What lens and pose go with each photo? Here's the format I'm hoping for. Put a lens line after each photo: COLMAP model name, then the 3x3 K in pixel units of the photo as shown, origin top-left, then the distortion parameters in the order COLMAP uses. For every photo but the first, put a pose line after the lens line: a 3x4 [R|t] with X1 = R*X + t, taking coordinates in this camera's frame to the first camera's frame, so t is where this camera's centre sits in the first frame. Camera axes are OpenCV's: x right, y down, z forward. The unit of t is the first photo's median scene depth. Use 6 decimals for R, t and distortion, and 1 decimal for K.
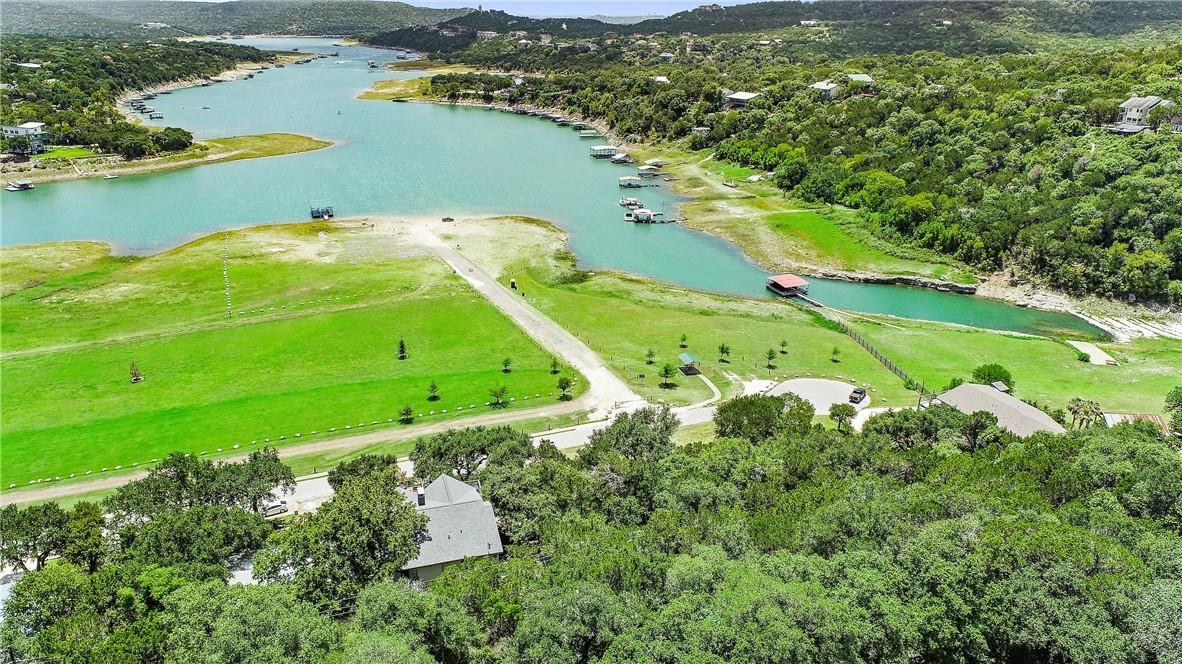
lens RADIAL K [[873.8, 0, 591.0], [0, 873.8, 332.0], [0, 0, 1]] dist [-0.011713, 0.000288]
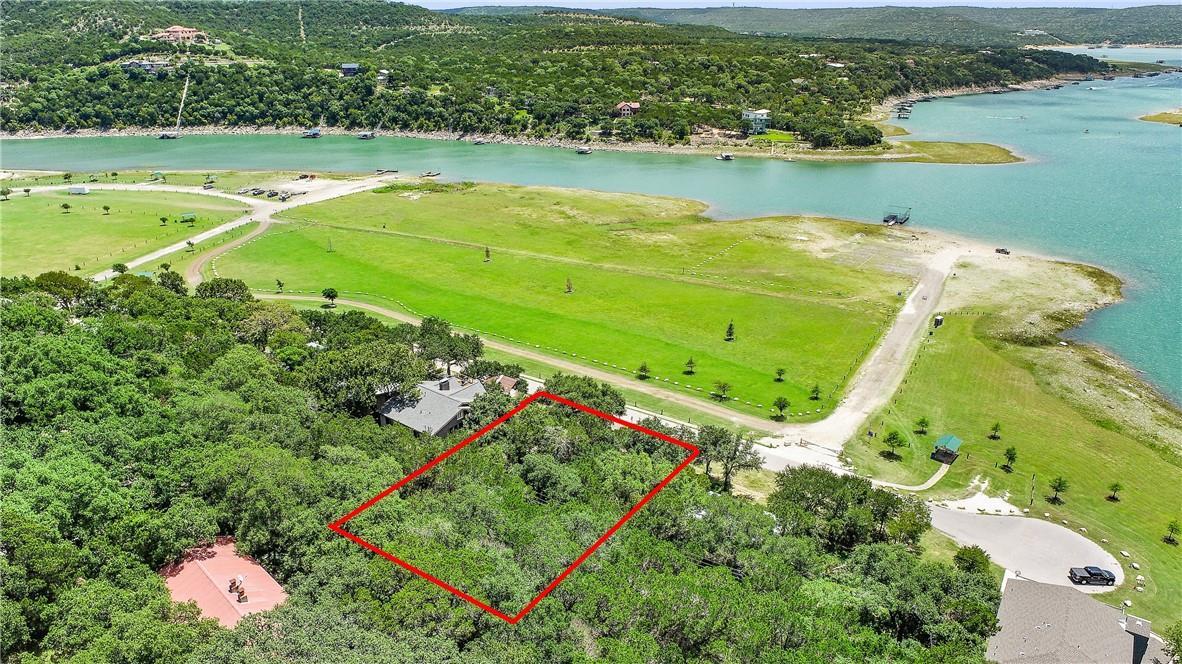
lens RADIAL K [[873.8, 0, 591.0], [0, 873.8, 332.0], [0, 0, 1]] dist [-0.011713, 0.000288]
pose [[0.492673, 0.287426, -0.821377, 0.354910], [-0.291024, 0.943951, 0.155759, -0.059292], [0.820109, 0.162303, 0.548707, 0.148031]]
